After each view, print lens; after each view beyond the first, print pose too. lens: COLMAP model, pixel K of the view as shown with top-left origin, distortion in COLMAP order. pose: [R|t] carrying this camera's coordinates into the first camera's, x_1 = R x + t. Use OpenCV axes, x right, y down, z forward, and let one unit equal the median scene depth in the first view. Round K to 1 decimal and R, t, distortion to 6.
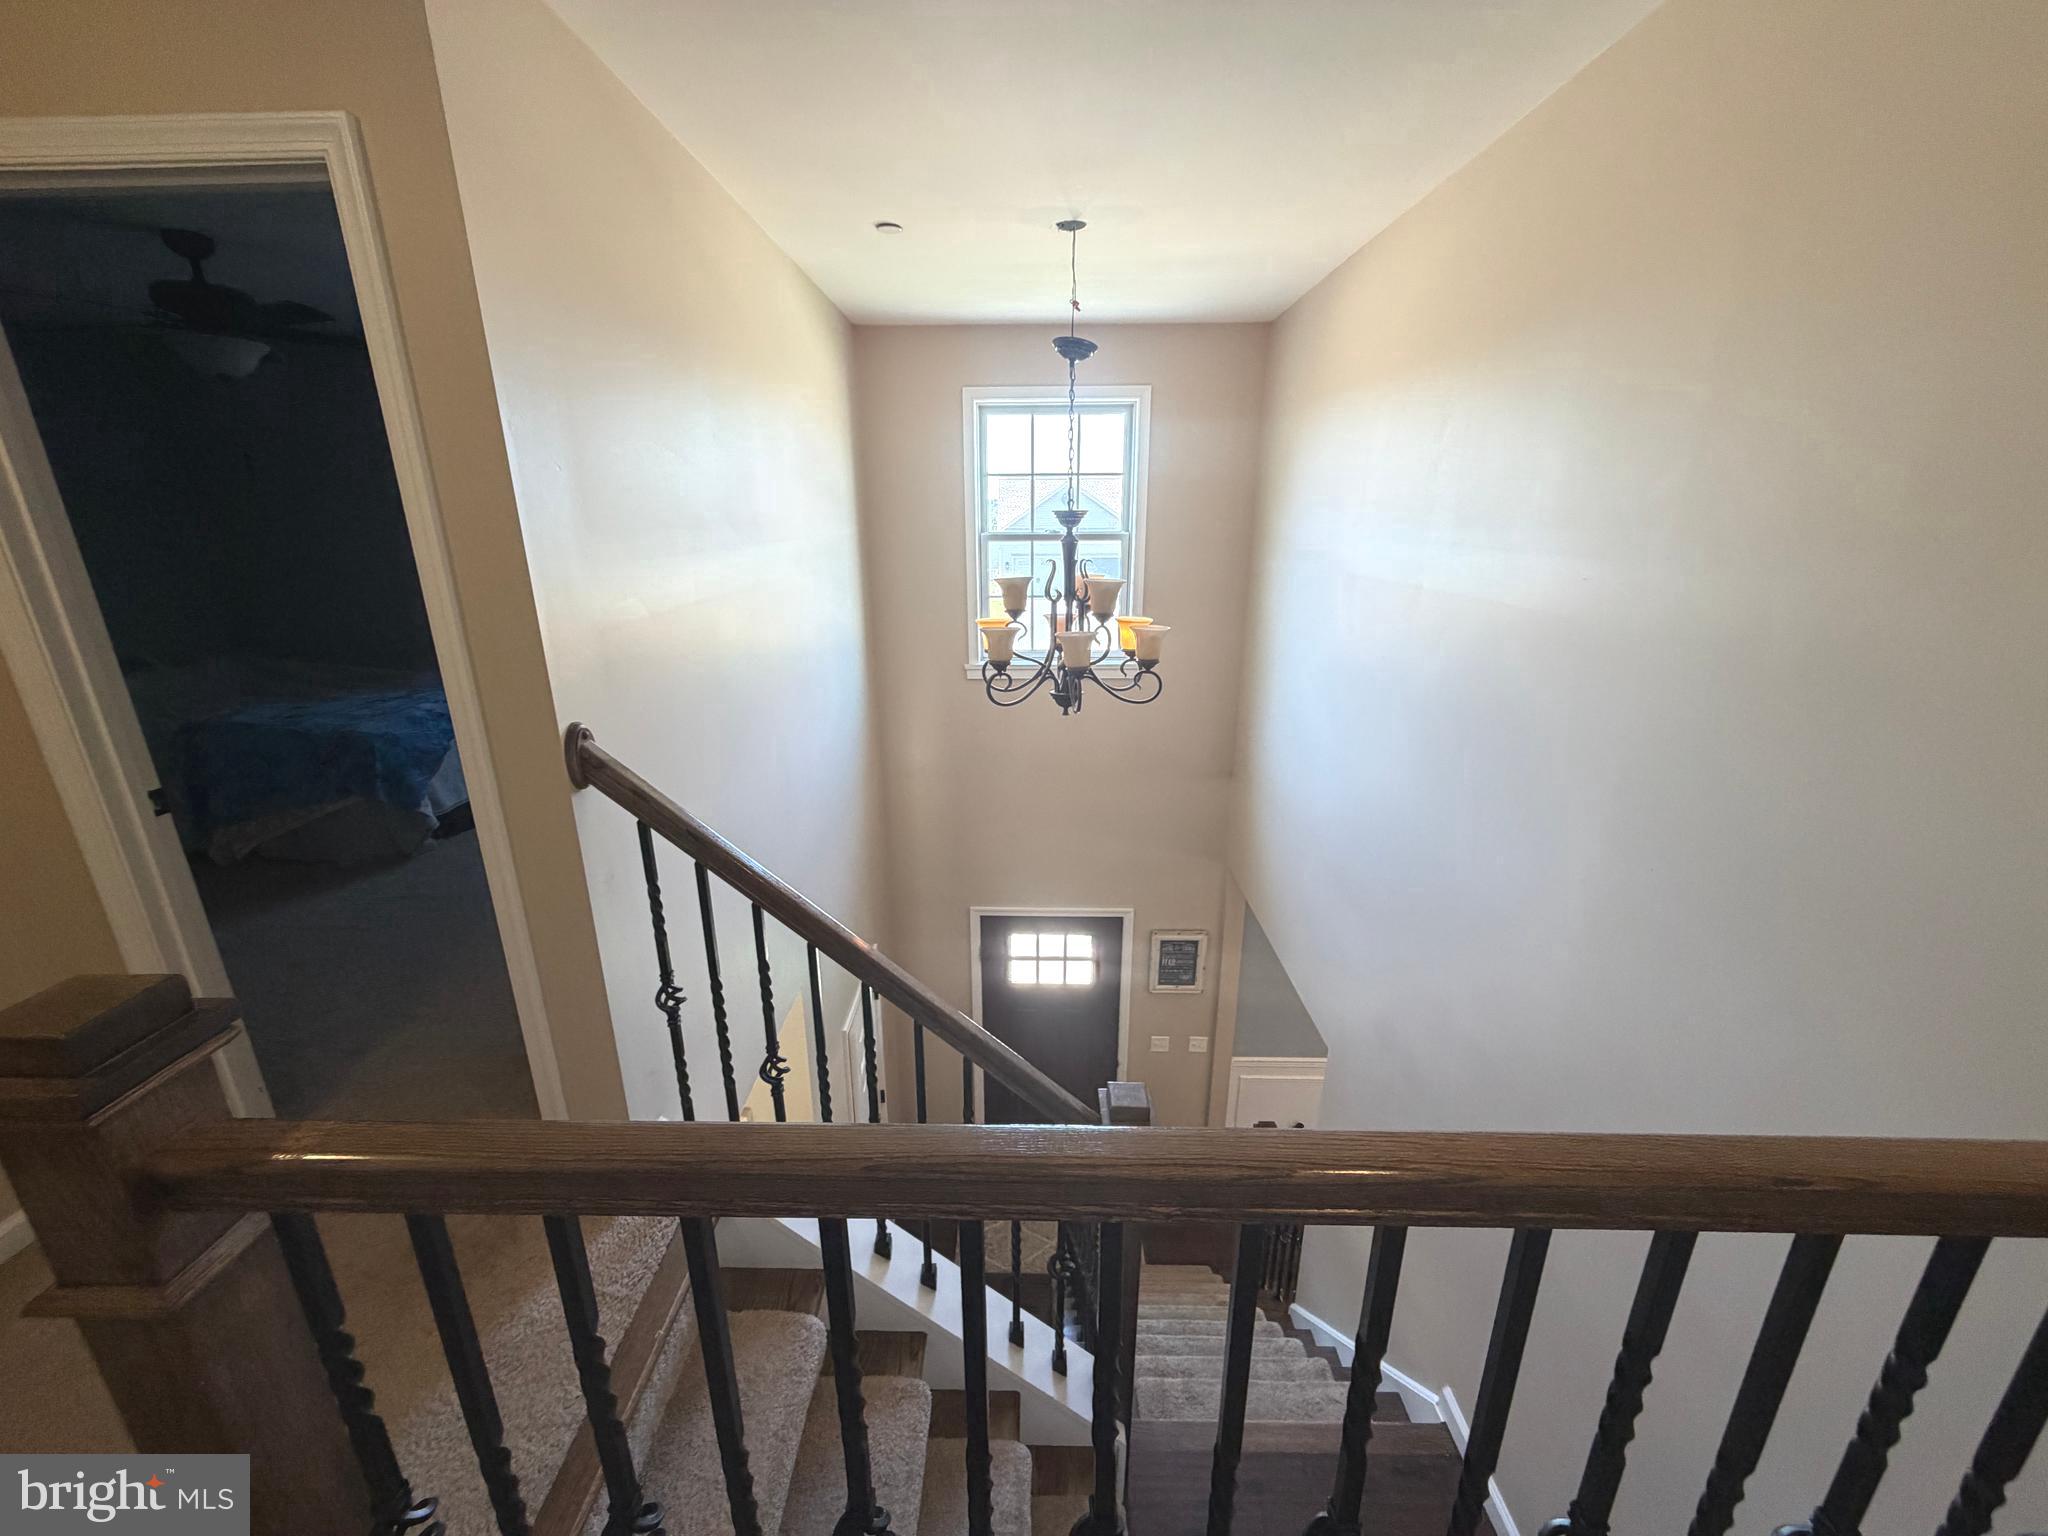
lens RADIAL K [[816.3, 0, 1017.1], [0, 816.3, 767.6], [0, 0, 1]] dist [0.000482, 0.000439]
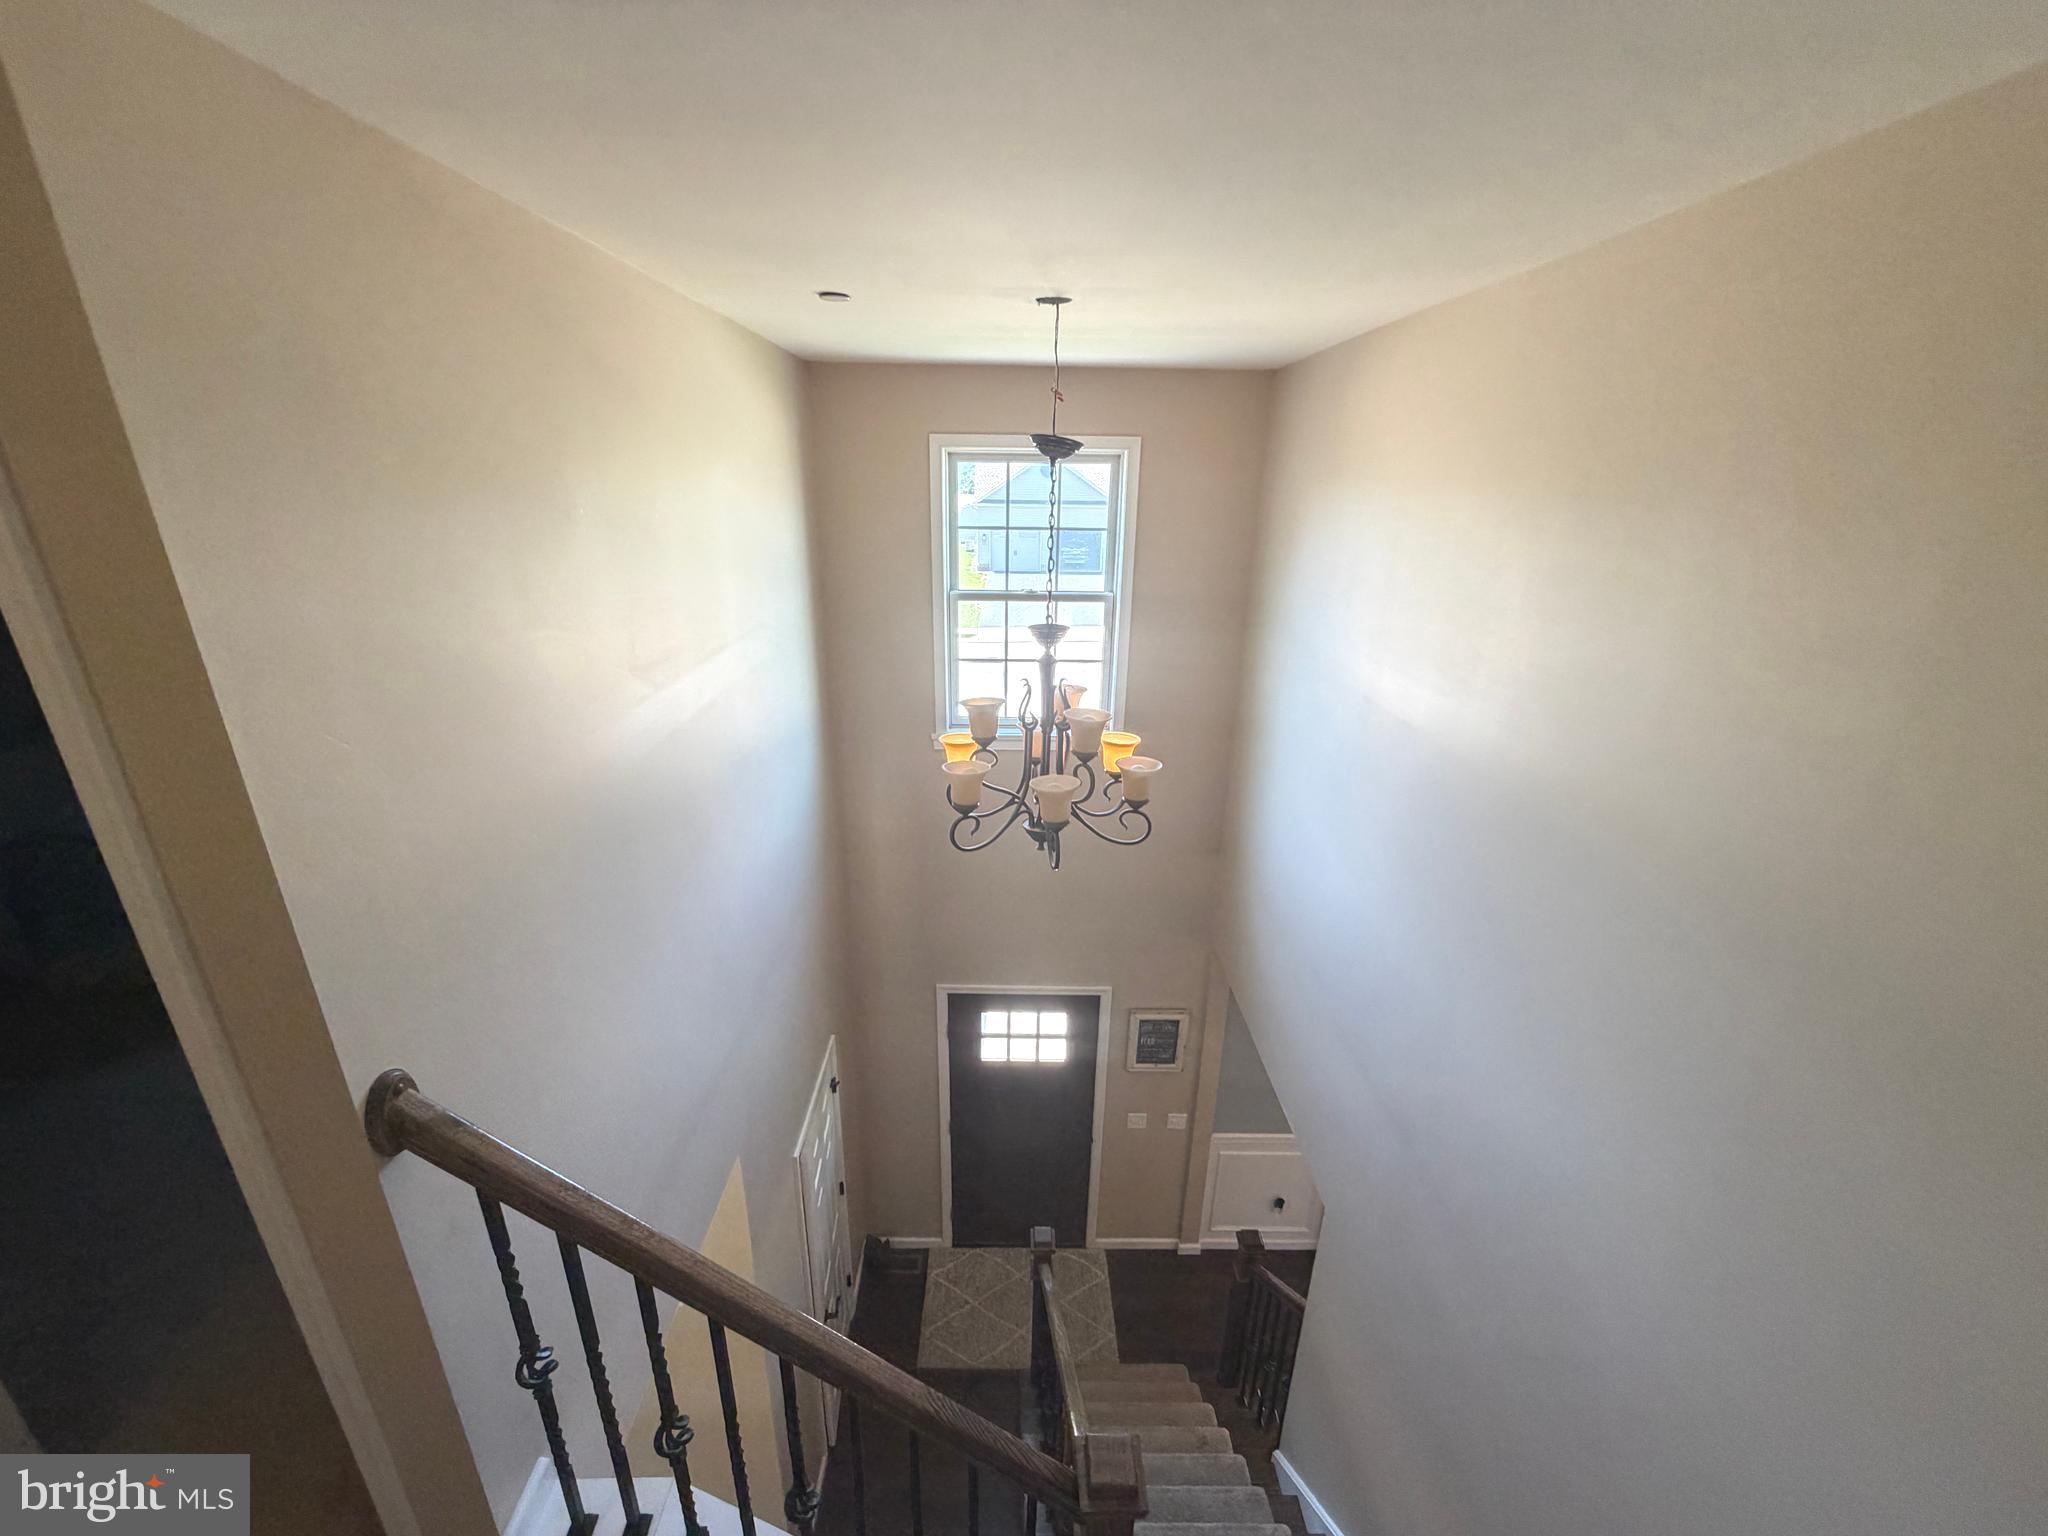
lens RADIAL K [[816.3, 0, 1022.7], [0, 816.3, 767.2], [0, 0, 1]] dist [0.000482, 0.000439]
pose [[0.999292, 0.007688, 0.036839, 0.004406], [-0.009183, 0.999133, 0.040596, -0.135015], [-0.036495, -0.040906, 0.998496, 0.088917]]
